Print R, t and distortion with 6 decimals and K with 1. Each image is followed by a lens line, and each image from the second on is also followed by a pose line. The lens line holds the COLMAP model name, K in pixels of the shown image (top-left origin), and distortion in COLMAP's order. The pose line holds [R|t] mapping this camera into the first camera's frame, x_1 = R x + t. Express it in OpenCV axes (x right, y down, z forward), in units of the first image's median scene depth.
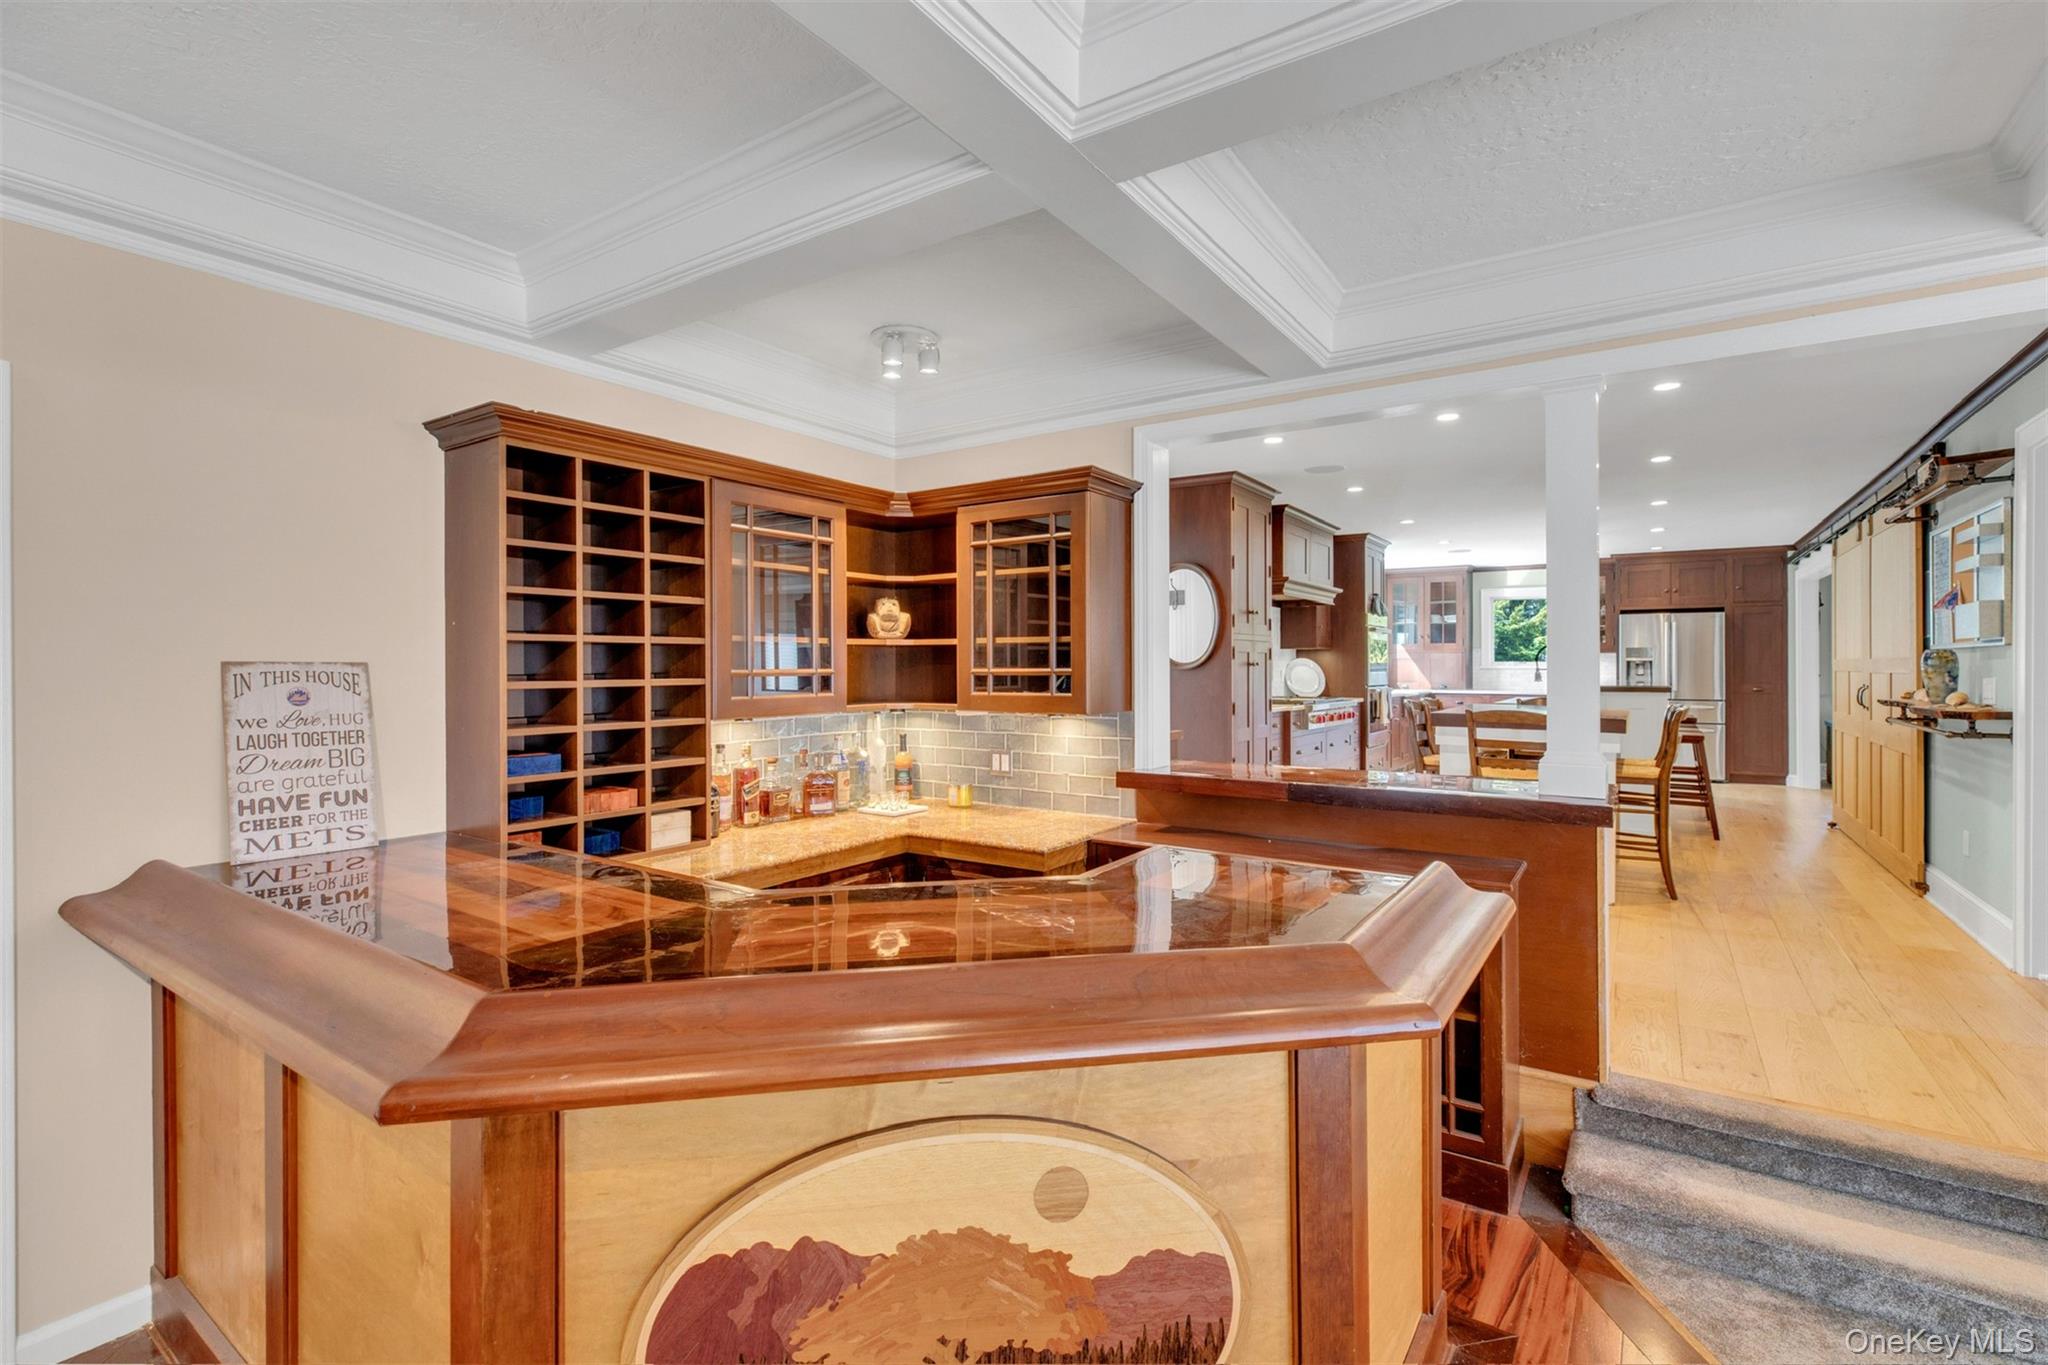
lens RADIAL K [[918.2, 0, 1022.9], [0, 918.2, 674.1], [0, 0, 1]] dist [0.001541, -0.000179]
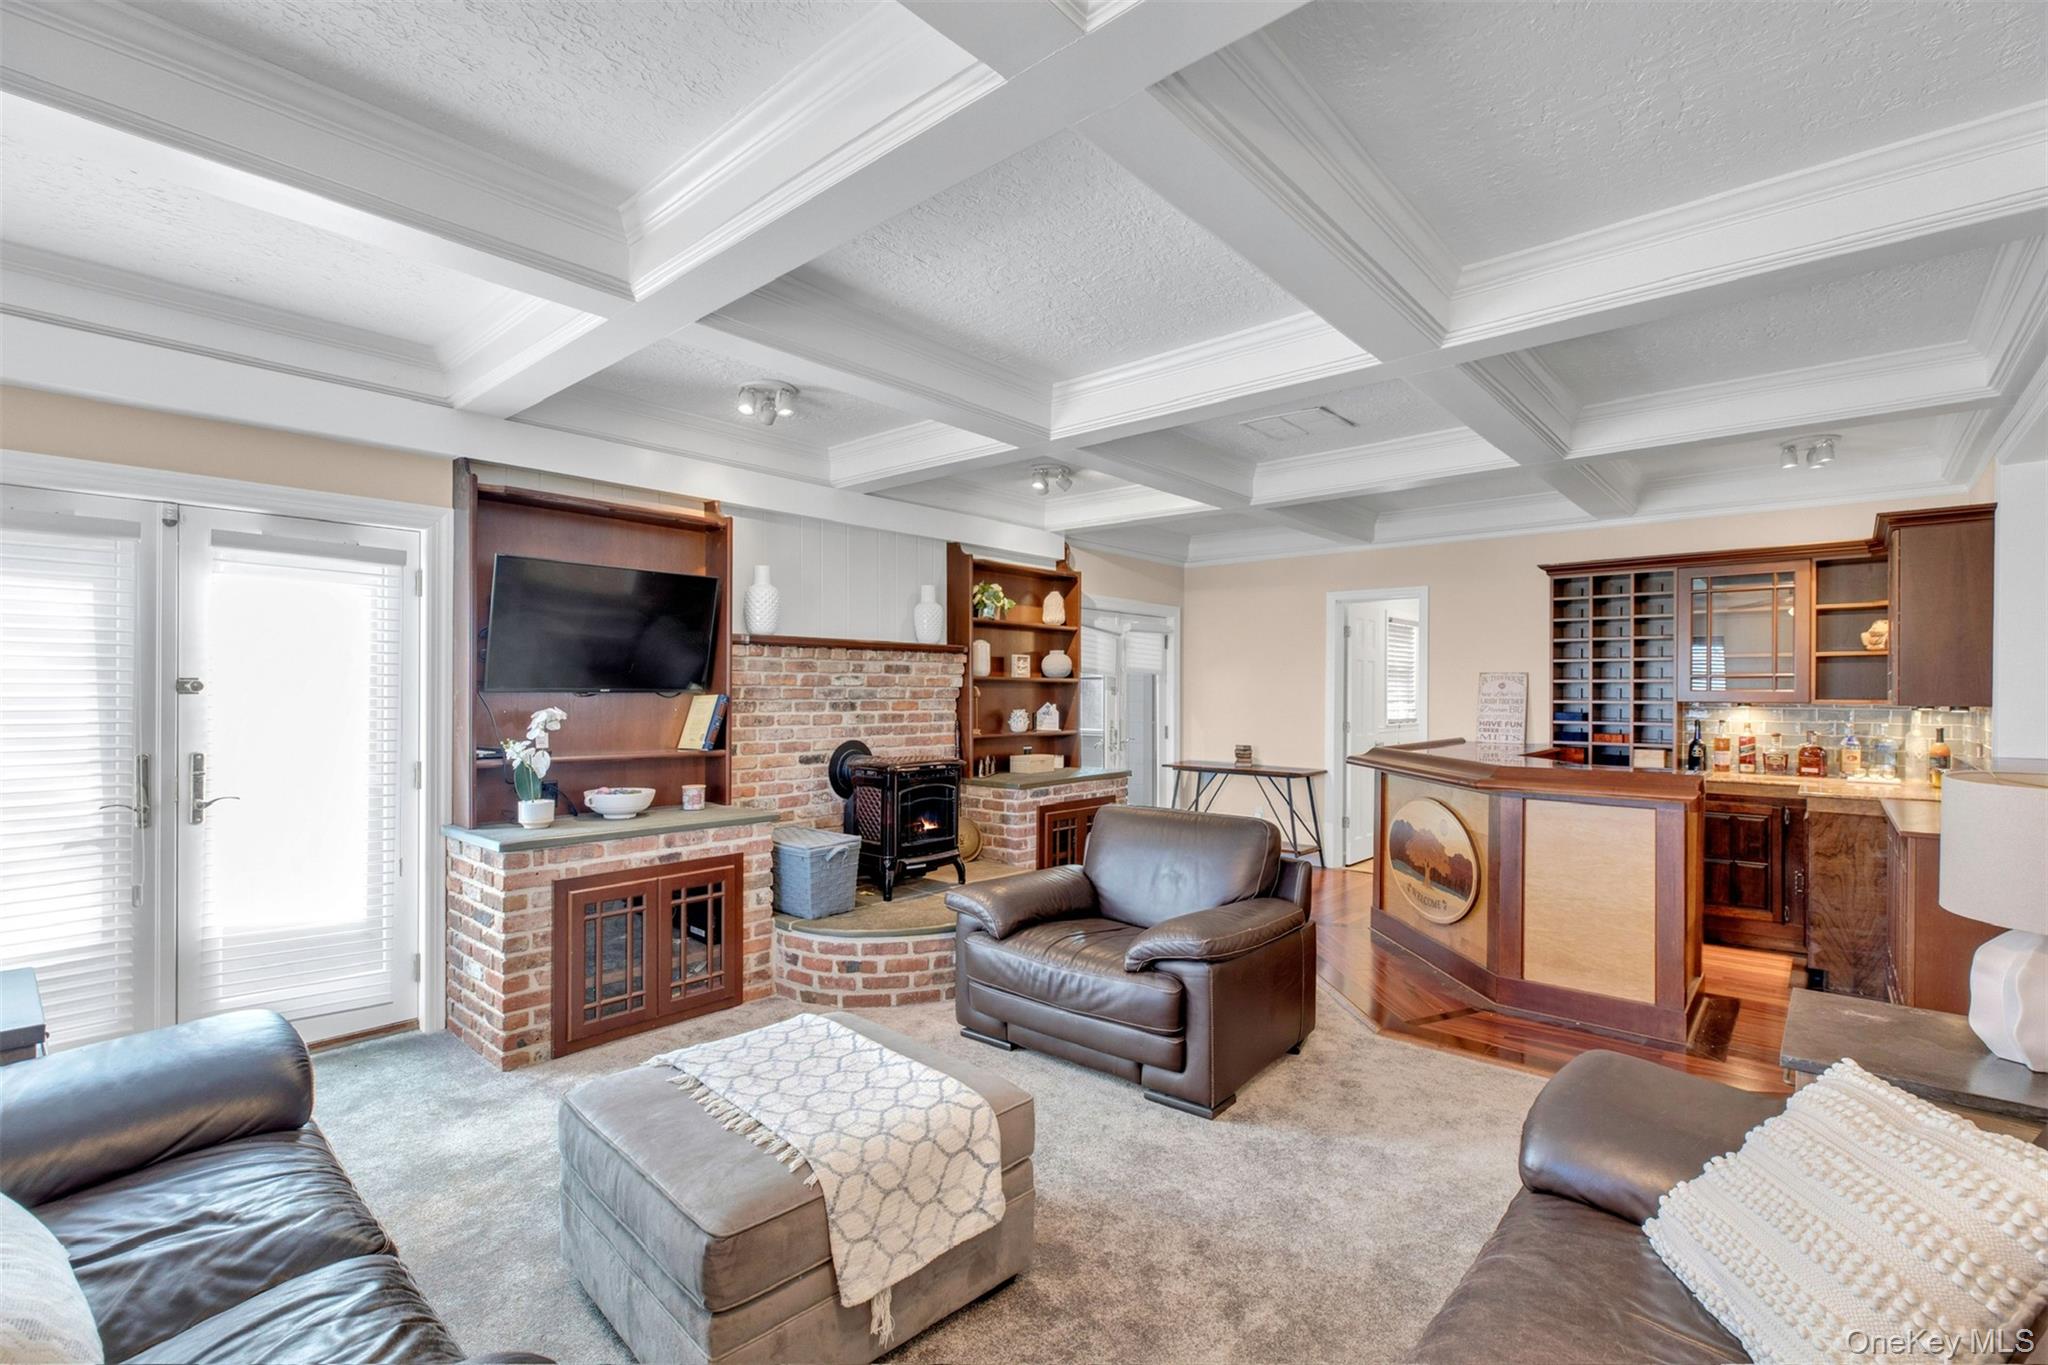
lens RADIAL K [[918.2, 0, 1022.9], [0, 918.2, 674.1], [0, 0, 1]] dist [0.001541, -0.000179]
pose [[-0.128092, -0.010826, -0.991703, 1.308088], [-0.008906, 0.999913, -0.009765, 0.019157], [0.991722, 0.007581, -0.128177, -0.032650]]
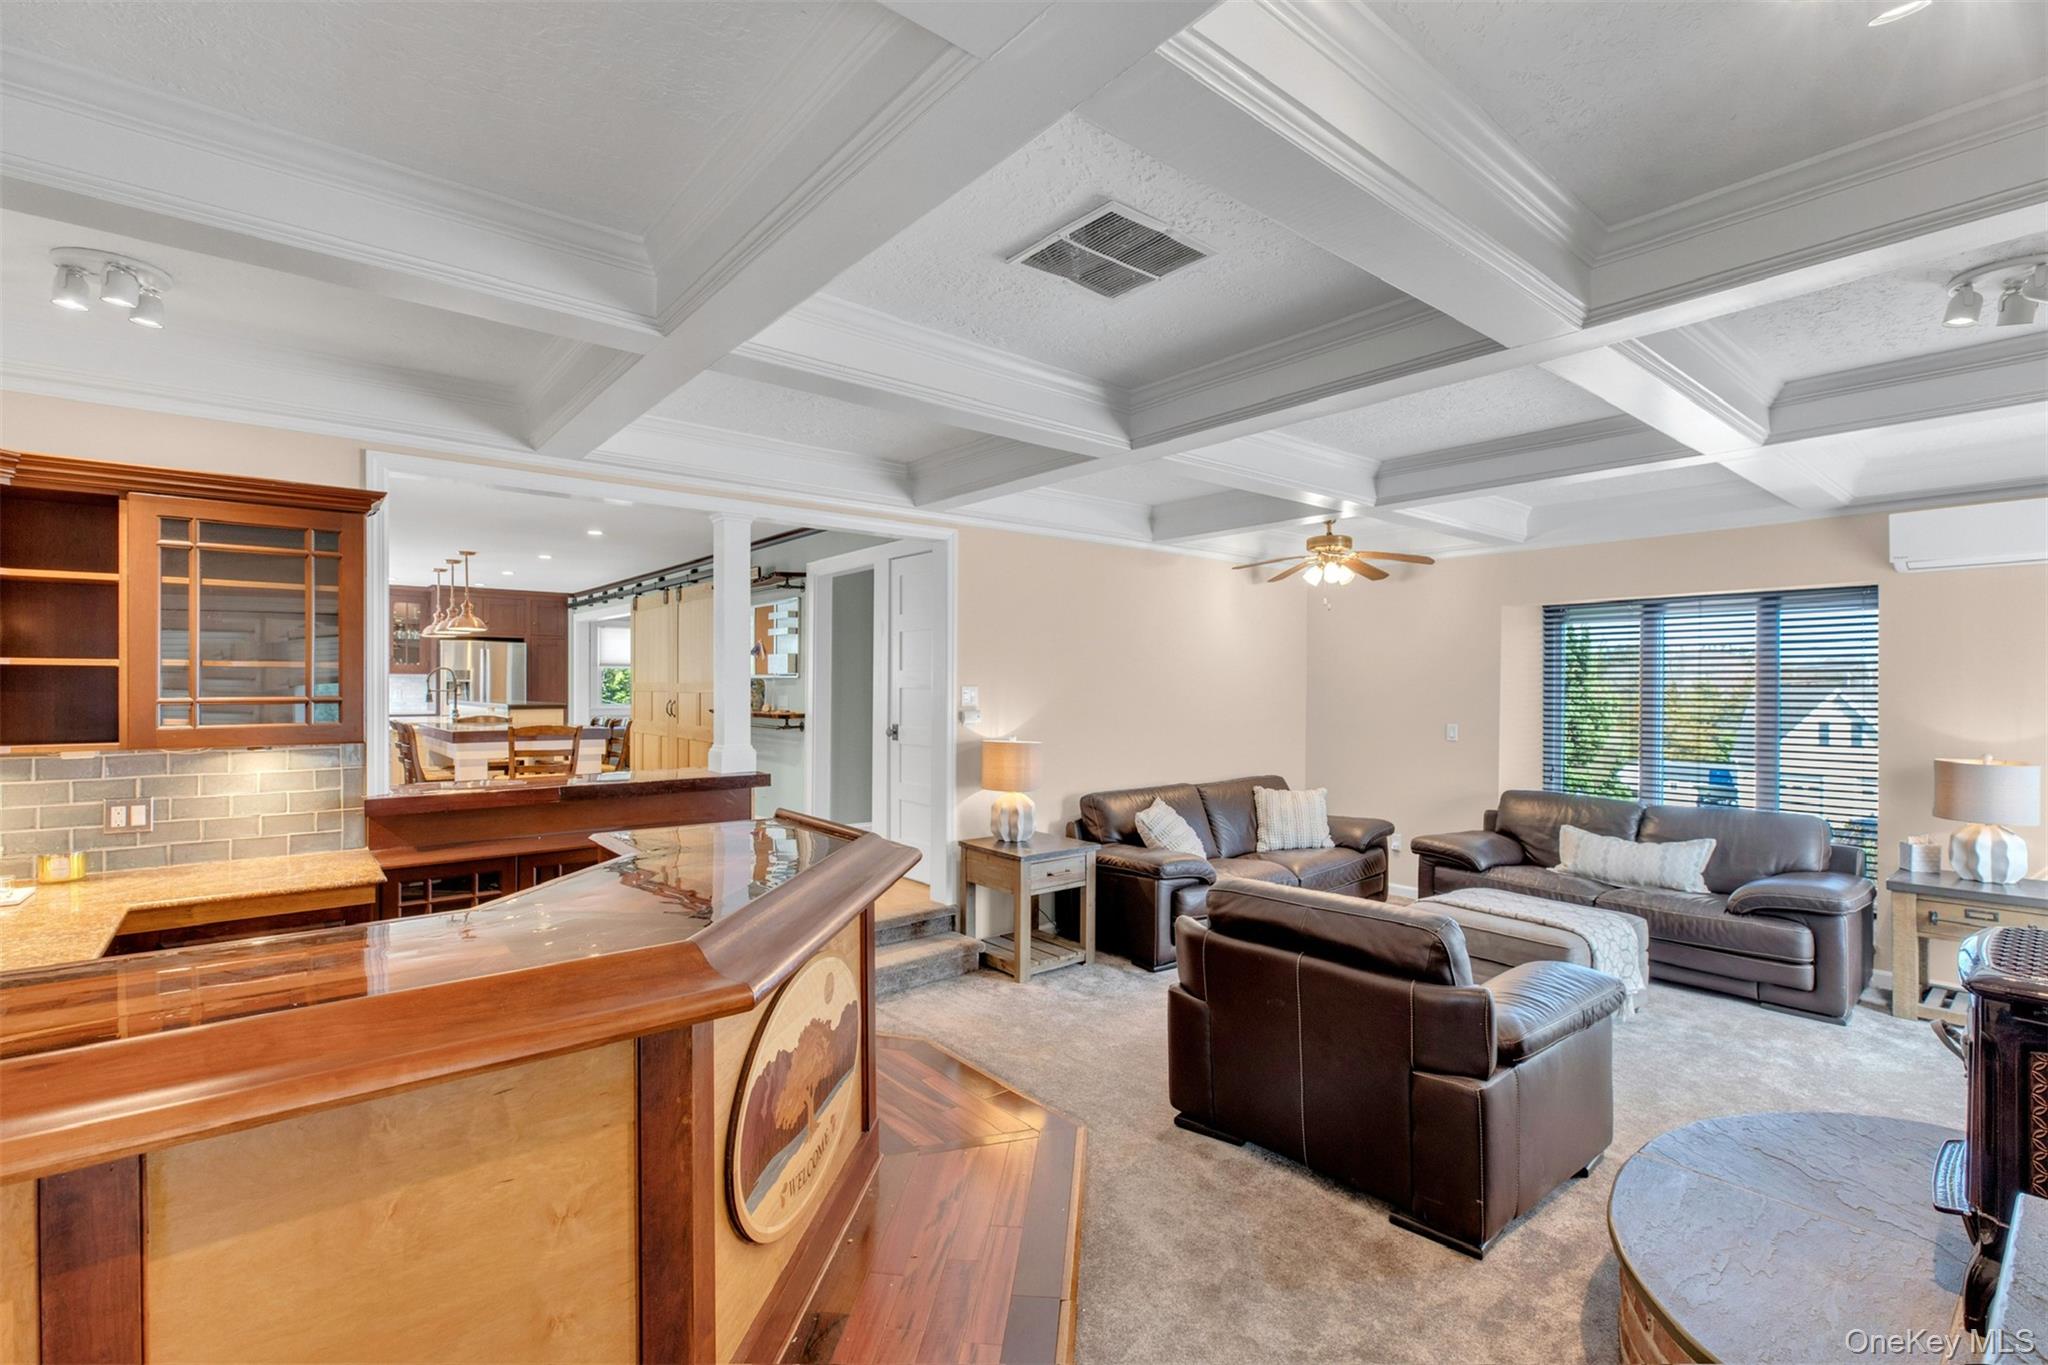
lens RADIAL K [[929.6, 0, 1022.6], [0, 929.6, 700.9], [0, 0, 1]] dist [0.004072, 0.000015]
pose [[0.286007, -0.015590, 0.958101, -0.602976], [0.007020, 0.999875, 0.014174, -0.008602], [-0.958202, 0.002672, 0.286081, 0.041221]]
